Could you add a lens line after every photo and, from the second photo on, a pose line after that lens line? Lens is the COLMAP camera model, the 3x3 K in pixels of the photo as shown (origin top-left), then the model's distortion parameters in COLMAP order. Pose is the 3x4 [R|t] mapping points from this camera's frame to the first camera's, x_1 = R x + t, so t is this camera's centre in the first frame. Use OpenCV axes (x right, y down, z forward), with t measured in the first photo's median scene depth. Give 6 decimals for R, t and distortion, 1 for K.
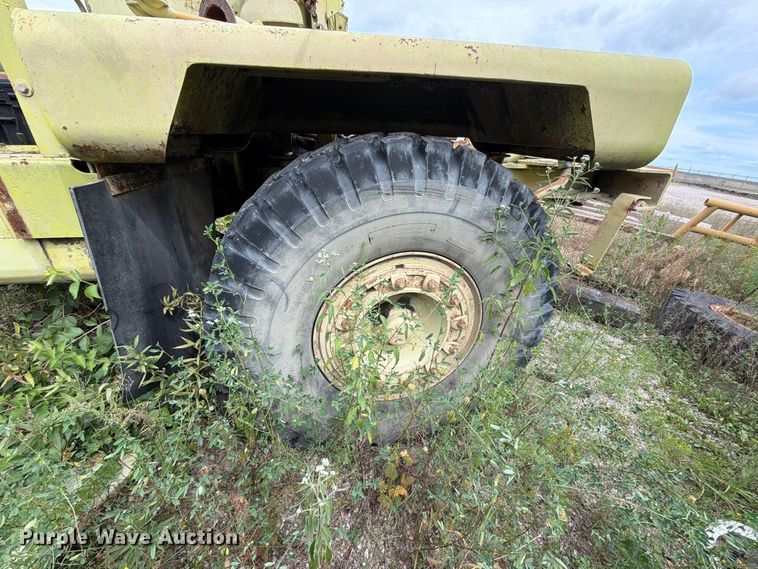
lens RADIAL K [[303.9, 0, 379.6], [0, 303.9, 284.7], [0, 0, 1]] dist [-0.000486, 0.000393]
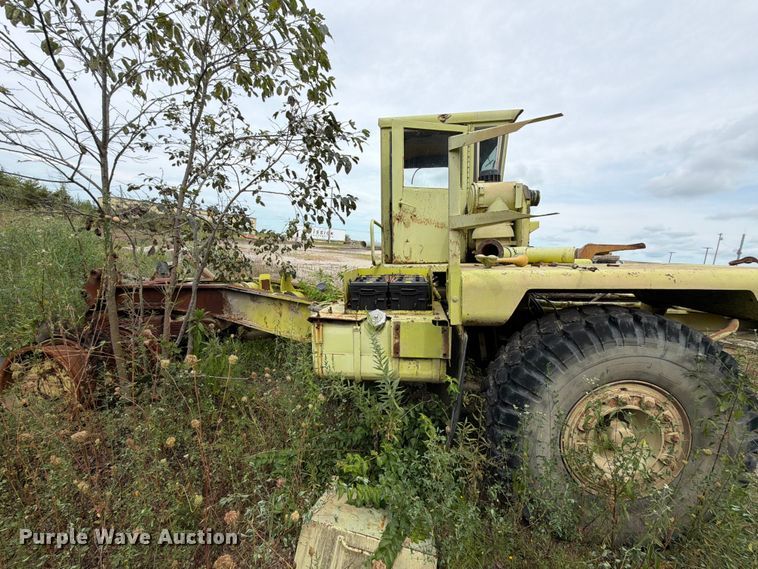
lens RADIAL K [[303.9, 0, 378.2], [0, 303.9, 285.5], [0, 0, 1]] dist [-0.000486, 0.000393]
pose [[0.958735, -0.004926, -0.284257, -0.702405], [-0.096208, 0.935239, -0.340694, 0.094236], [0.267526, 0.353984, 0.896173, -0.916218]]
